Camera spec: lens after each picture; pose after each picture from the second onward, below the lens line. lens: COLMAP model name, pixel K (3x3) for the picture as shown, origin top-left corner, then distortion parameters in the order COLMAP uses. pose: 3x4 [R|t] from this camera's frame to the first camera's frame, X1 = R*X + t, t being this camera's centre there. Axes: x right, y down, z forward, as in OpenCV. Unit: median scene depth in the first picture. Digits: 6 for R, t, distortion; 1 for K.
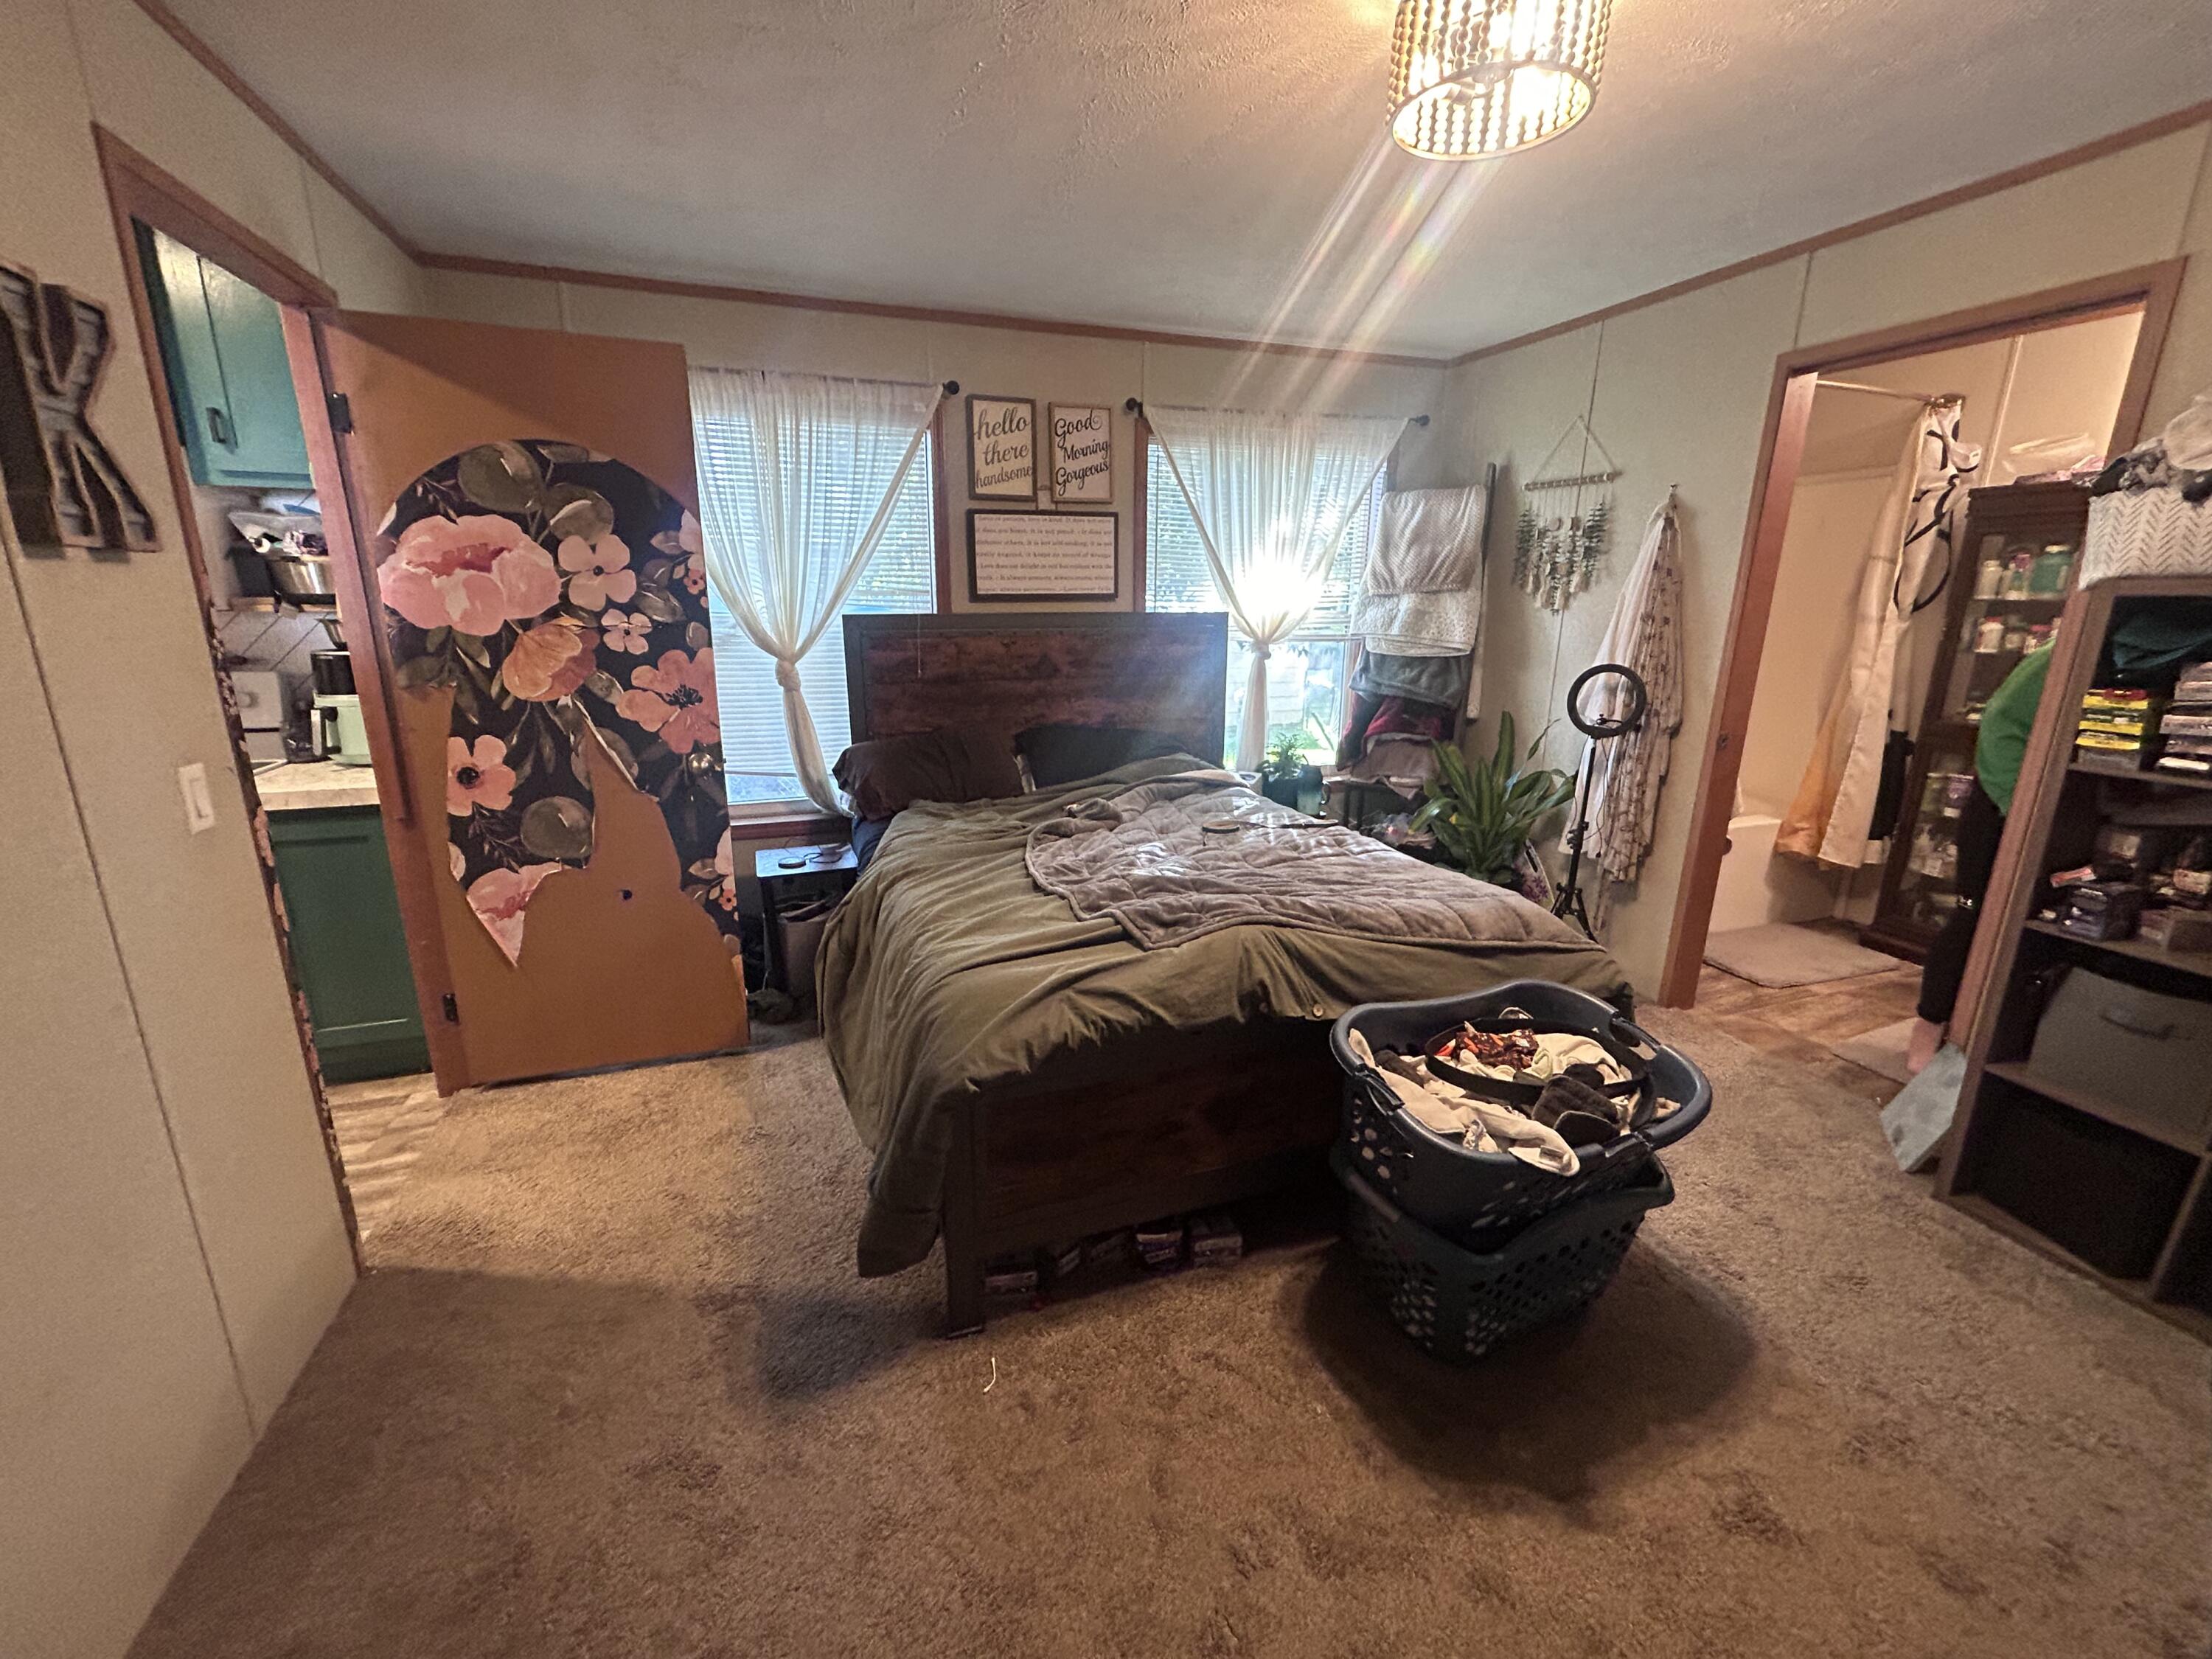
lens RADIAL K [[890.7, 0, 1114.9], [0, 890.7, 821.9], [0, 0, 1]] dist [-0.000072, 0.000453]
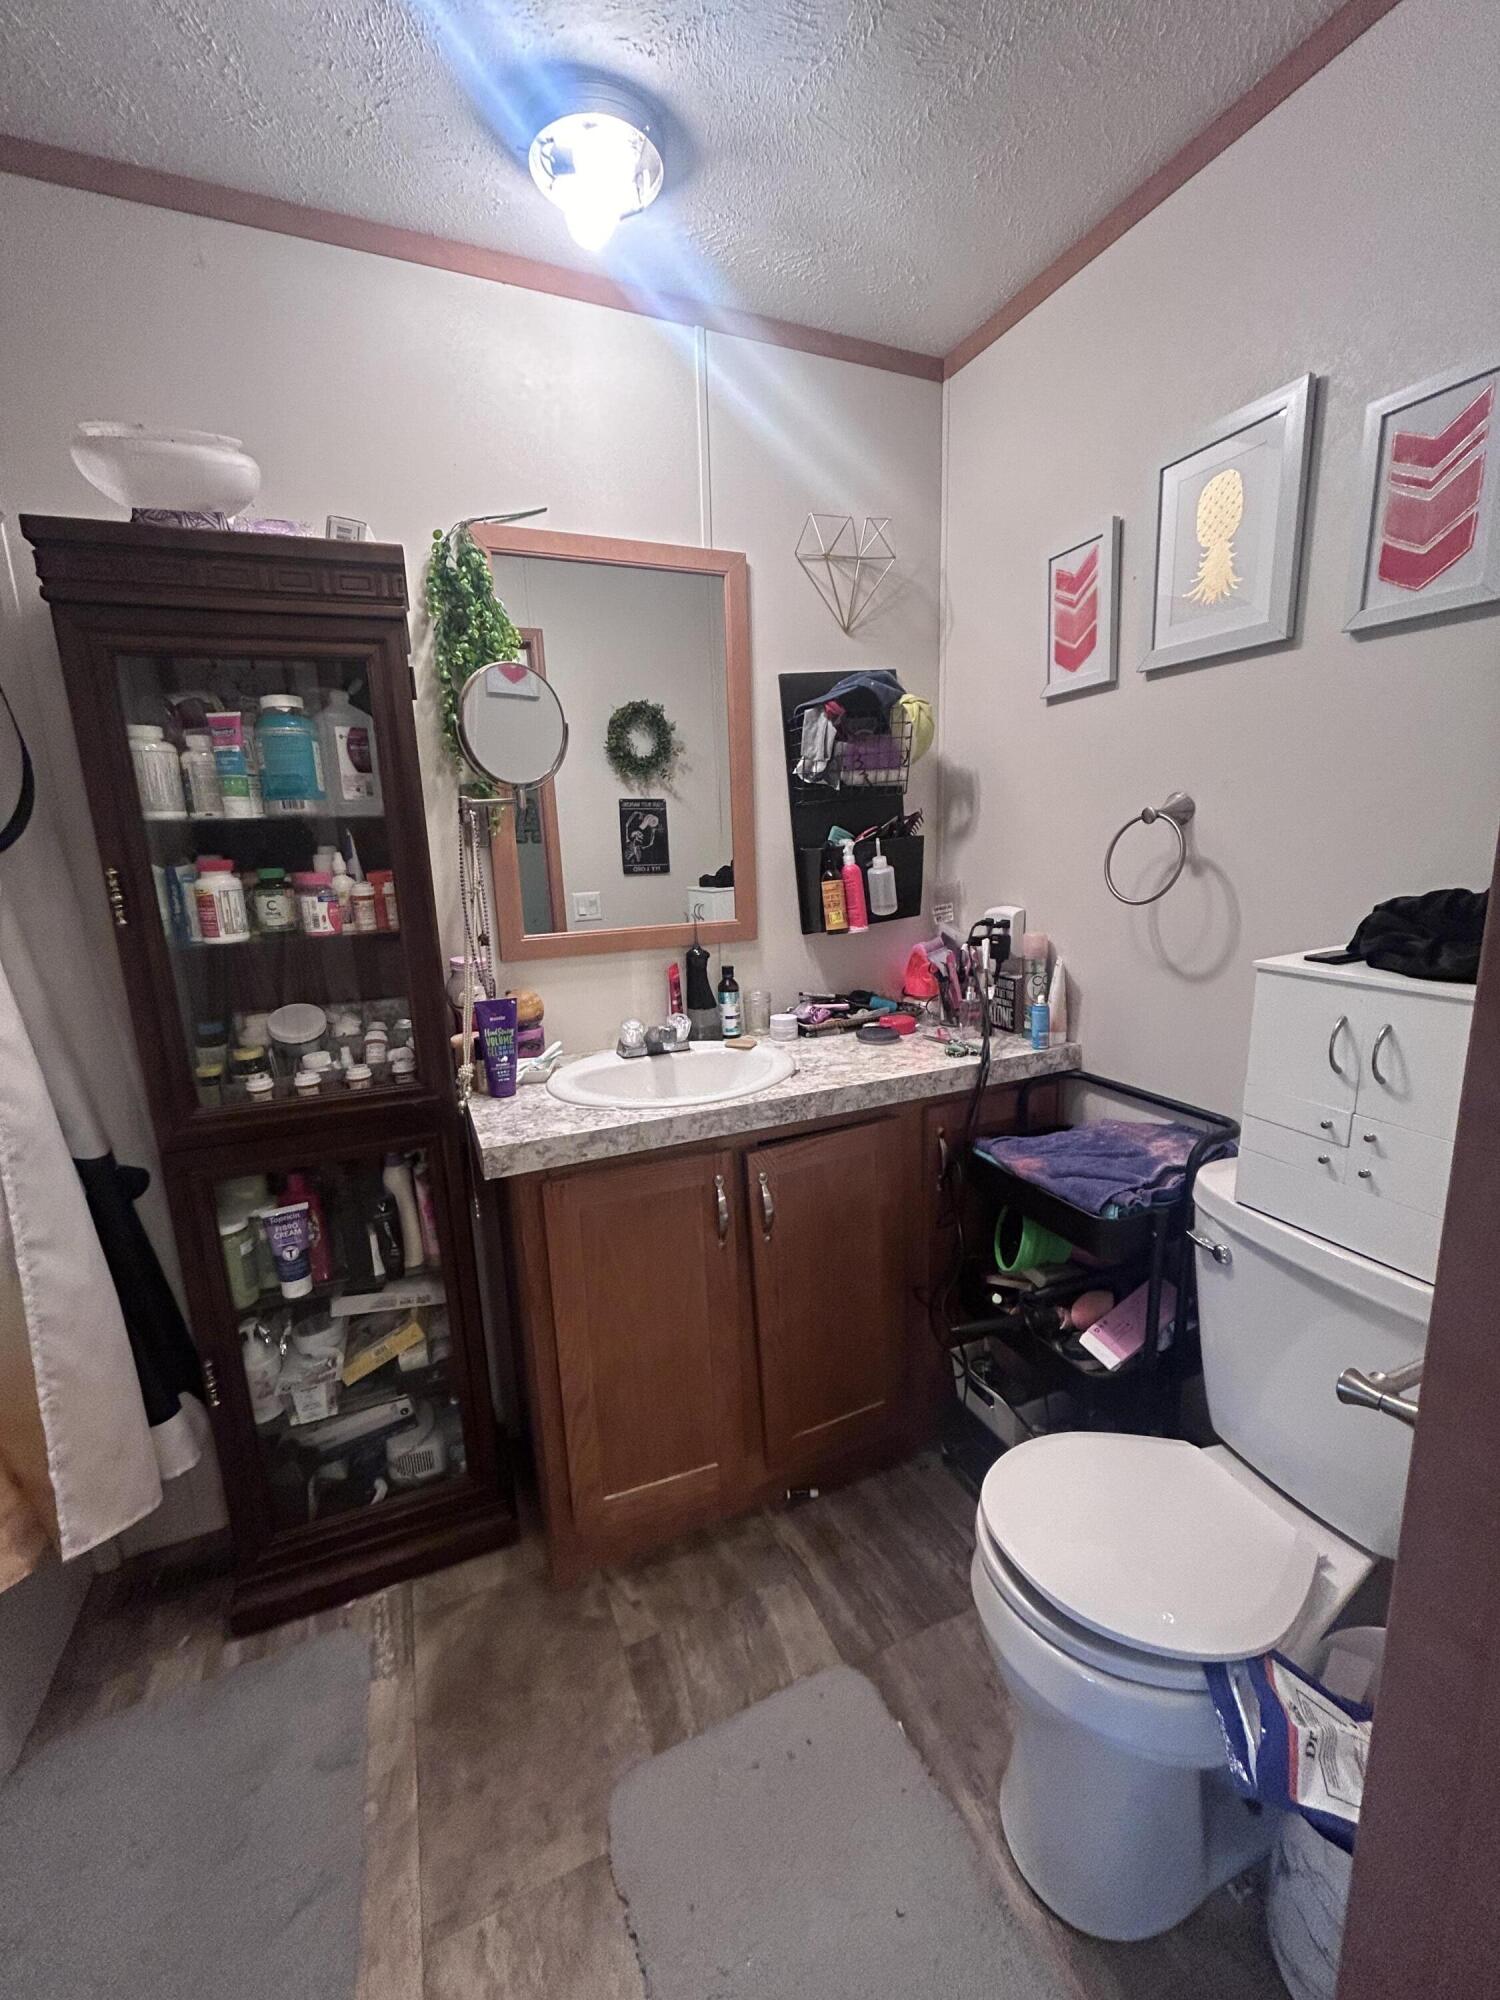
lens RADIAL K [[805.3, 0, 747.6], [0, 805.3, 996.1], [0, 0, 1]] dist [-0.000072, 0.000453]
pose [[-0.072592, -0.206585, 0.975732, 0.346307], [0.284376, 0.933416, 0.218783, -0.107946], [-0.955961, 0.293356, -0.009010, 0.463920]]
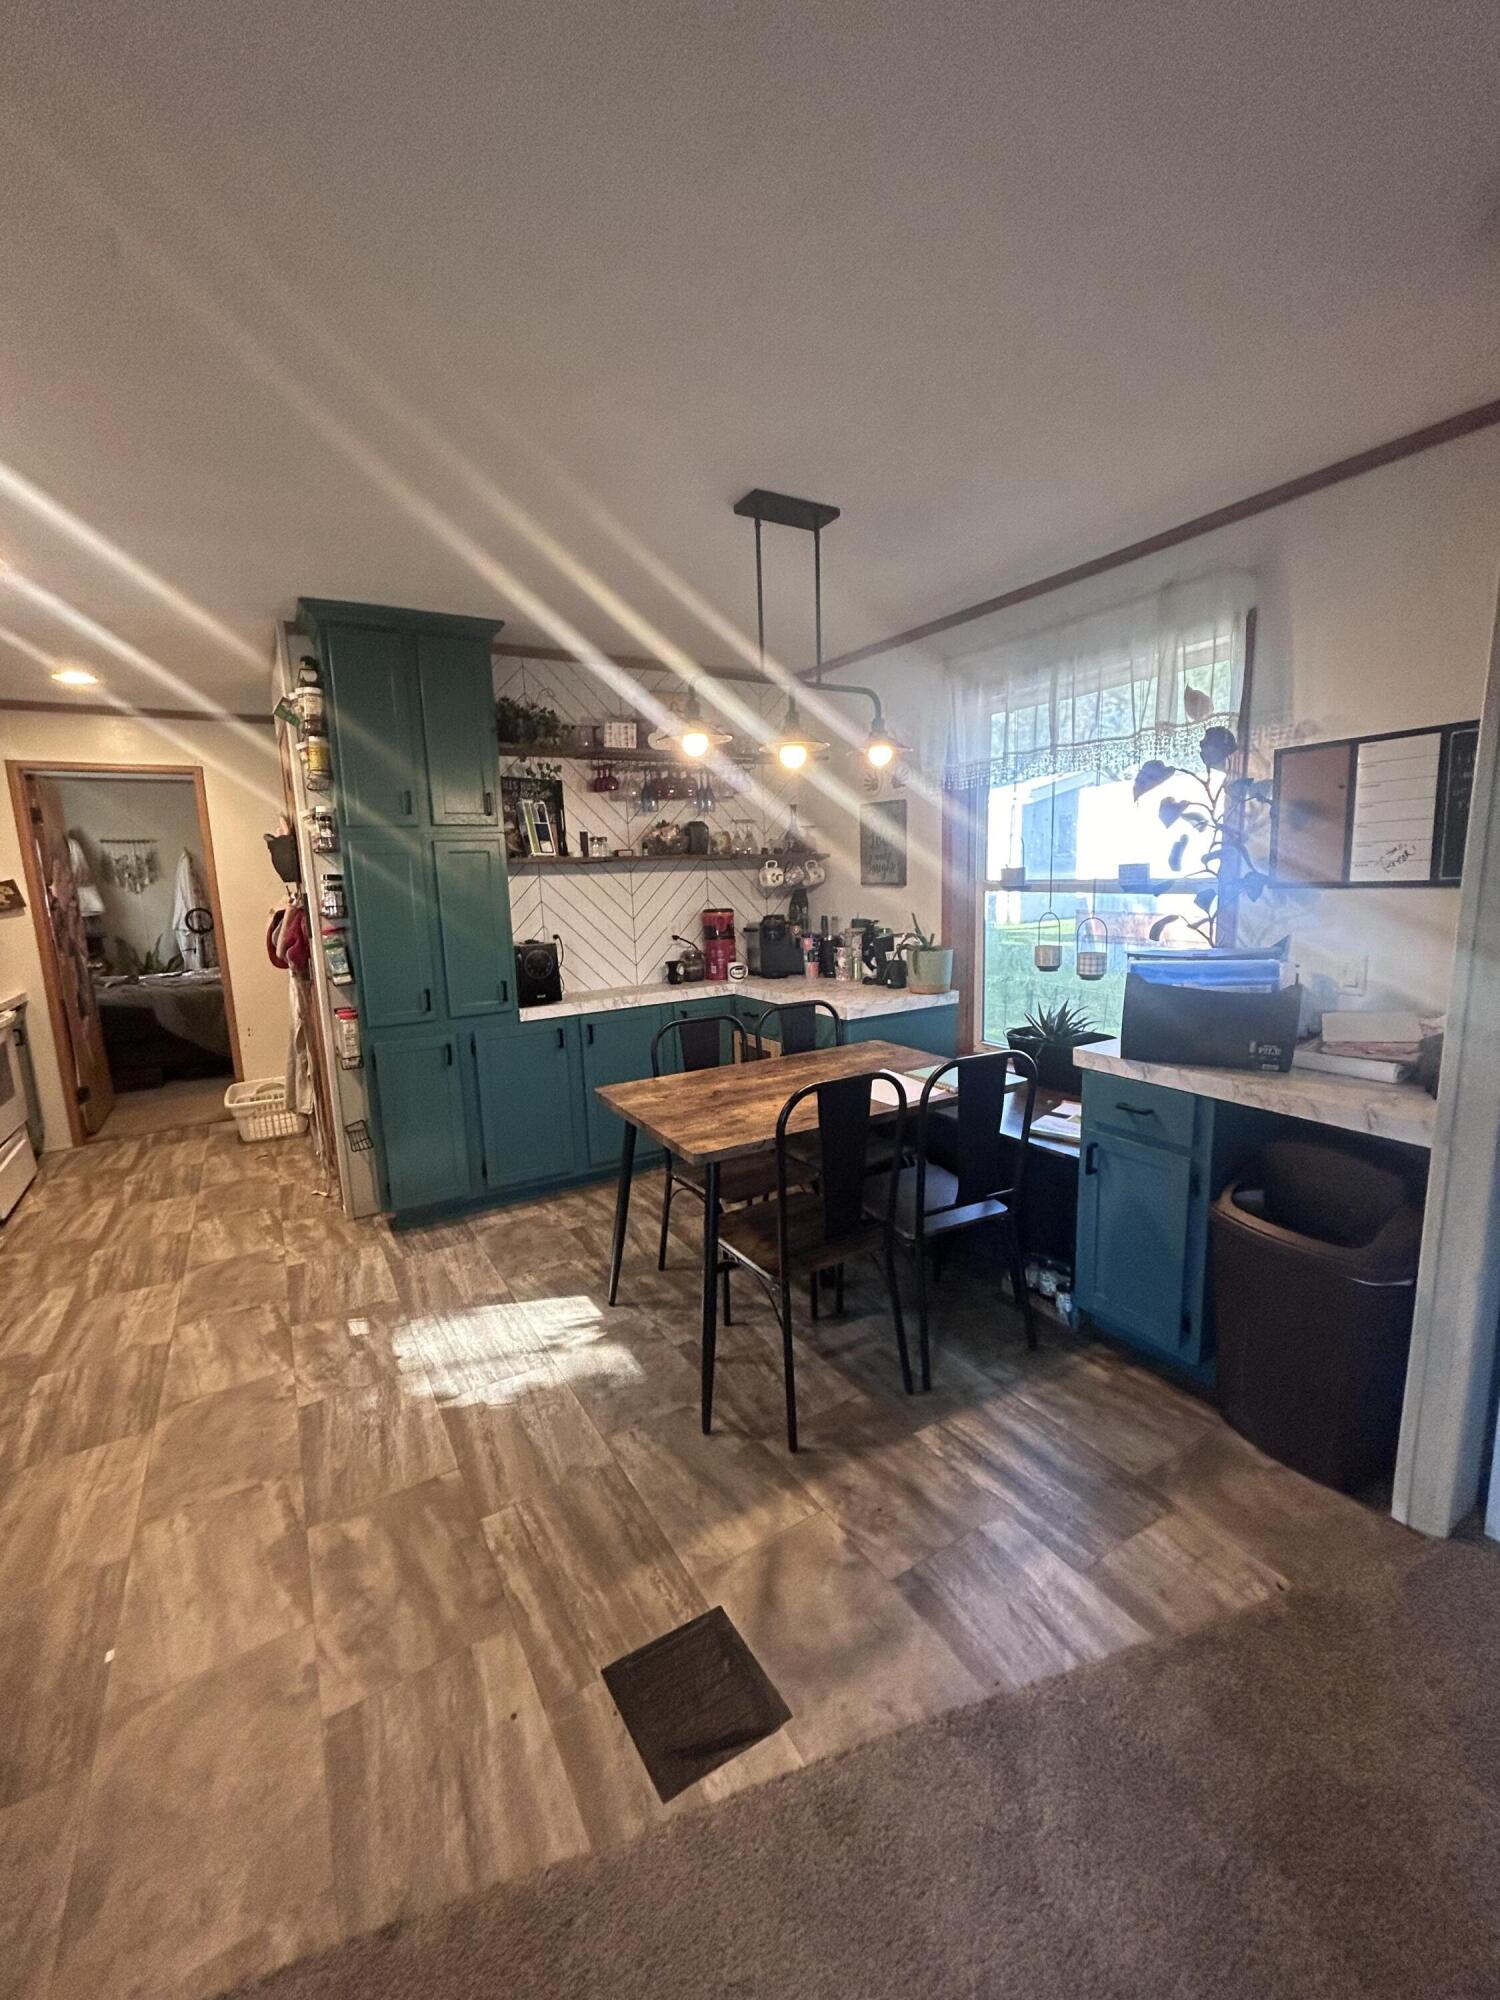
lens RADIAL K [[805.3, 0, 743.2], [0, 805.3, 999.6], [0, 0, 1]] dist [-0.000072, 0.000453]
pose [[-0.199492, -0.162528, 0.966327, -2.050636], [0.274960, 0.937246, 0.214401, 0.021265], [-0.940532, 0.308472, -0.142284, -0.157213]]
